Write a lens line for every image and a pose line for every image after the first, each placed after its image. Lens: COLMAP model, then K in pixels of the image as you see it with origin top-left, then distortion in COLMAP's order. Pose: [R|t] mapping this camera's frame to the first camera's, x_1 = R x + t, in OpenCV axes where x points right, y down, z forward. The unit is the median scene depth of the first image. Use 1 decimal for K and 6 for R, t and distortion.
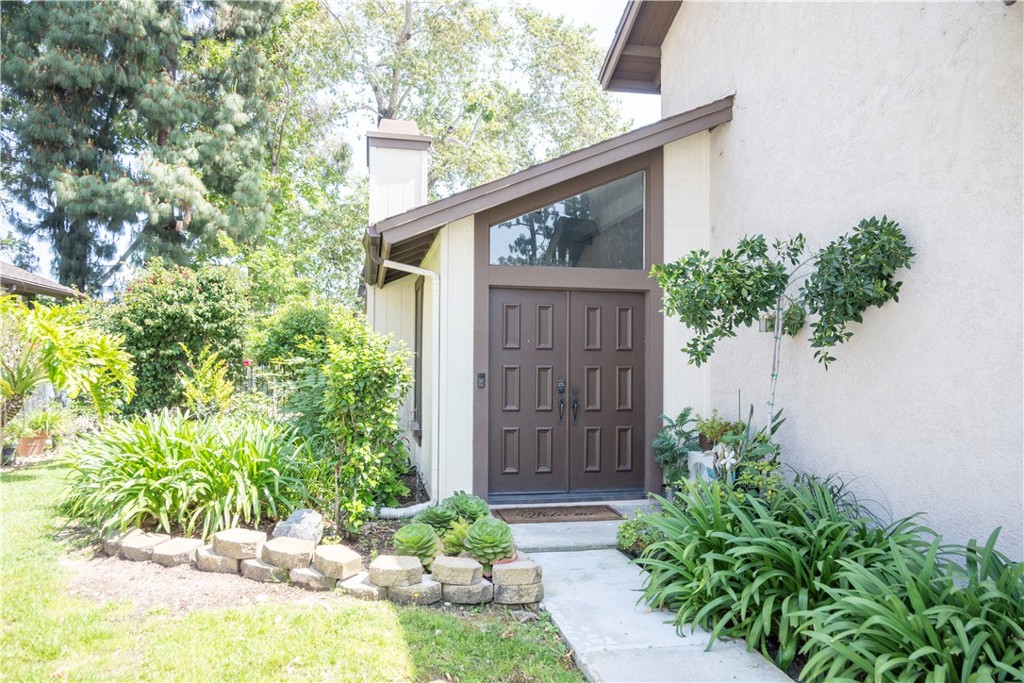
lens RADIAL K [[696.5, 0, 512.0], [0, 696.5, 341.5], [0, 0, 1]] dist [-0.007017, 0.002195]
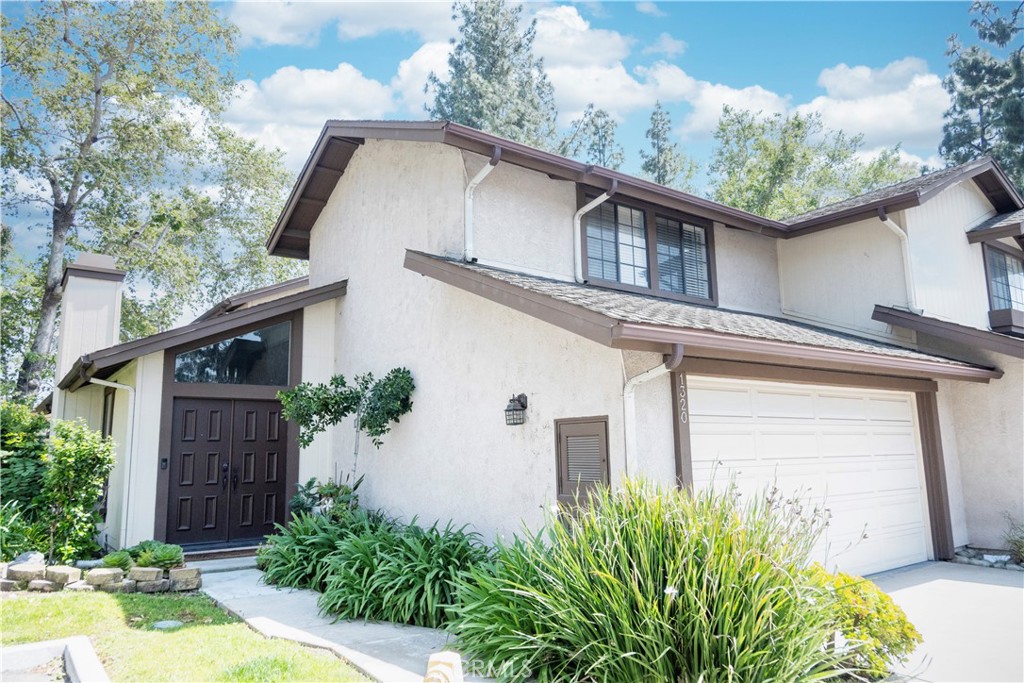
lens RADIAL K [[696.5, 0, 512.0], [0, 696.5, 341.5], [0, 0, 1]] dist [-0.007017, 0.002195]
pose [[0.909550, 0.041612, 0.413507, 0.004802], [0.012714, 0.991723, -0.127763, -0.000923], [-0.415401, 0.121464, 0.901493, -0.614966]]
